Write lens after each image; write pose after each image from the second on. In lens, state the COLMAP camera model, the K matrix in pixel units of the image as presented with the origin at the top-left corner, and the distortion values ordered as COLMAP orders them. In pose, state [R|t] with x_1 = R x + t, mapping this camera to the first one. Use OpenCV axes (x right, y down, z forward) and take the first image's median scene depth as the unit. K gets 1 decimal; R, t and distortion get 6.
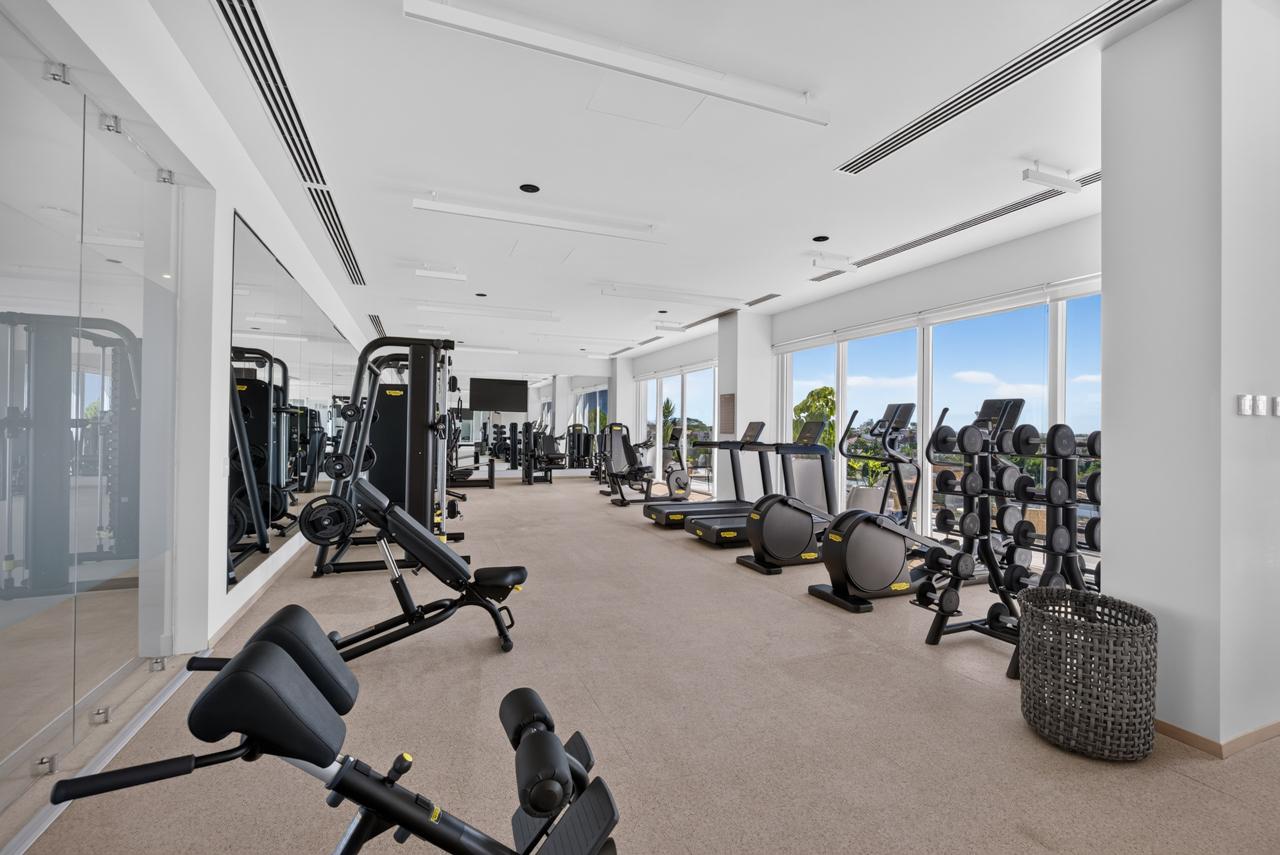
lens RADIAL K [[555.3, 0, 642.2], [0, 555.3, 424.4], [0, 0, 1]] dist [-0.015881, 0.001226]
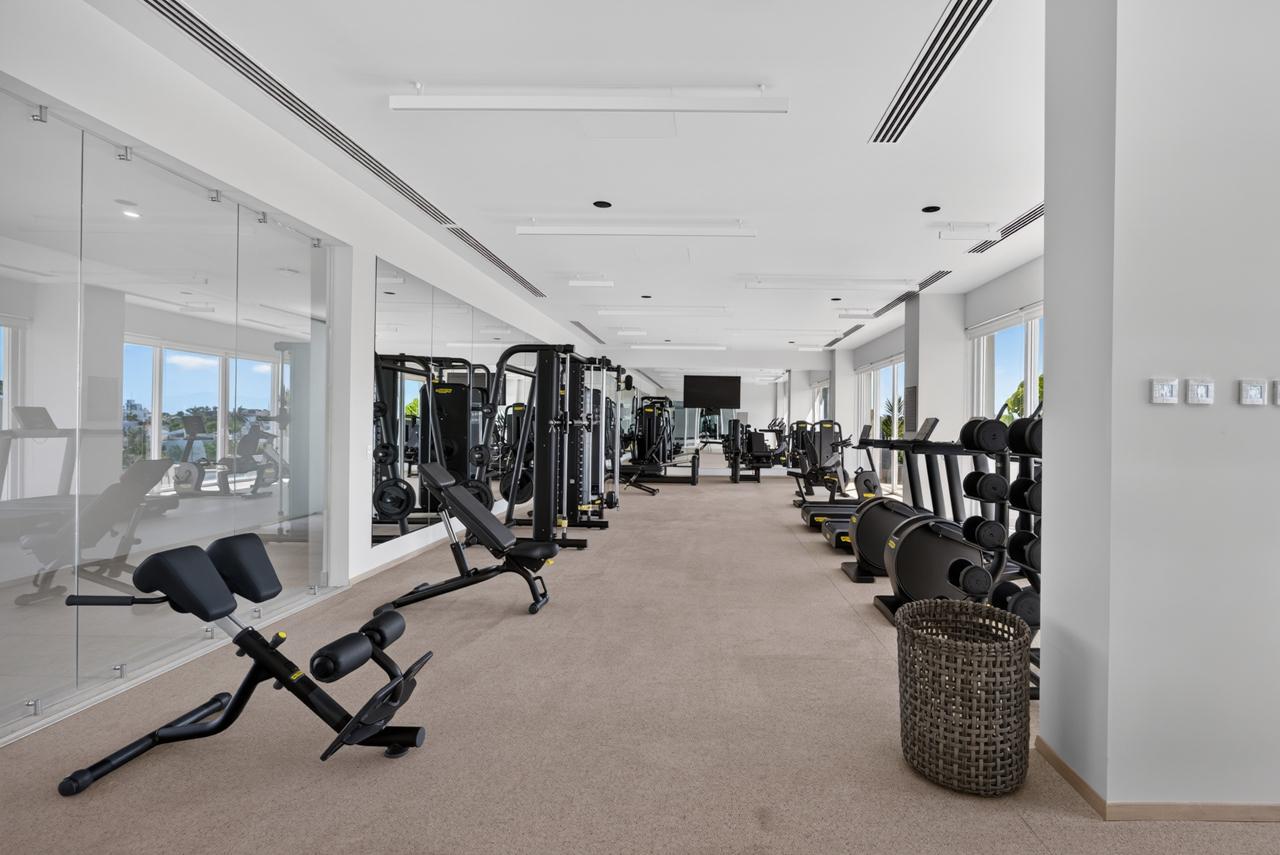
lens RADIAL K [[574.6, 0, 639.8], [0, 574.6, 422.3], [0, 0, 1]] dist [-0.018928, -0.000156]
pose [[0.925963, 0.000709, -0.377615, 0.204106], [-0.000349, 0.999999, 0.001022, 0.002651], [0.377615, -0.000815, 0.925962, -0.015711]]
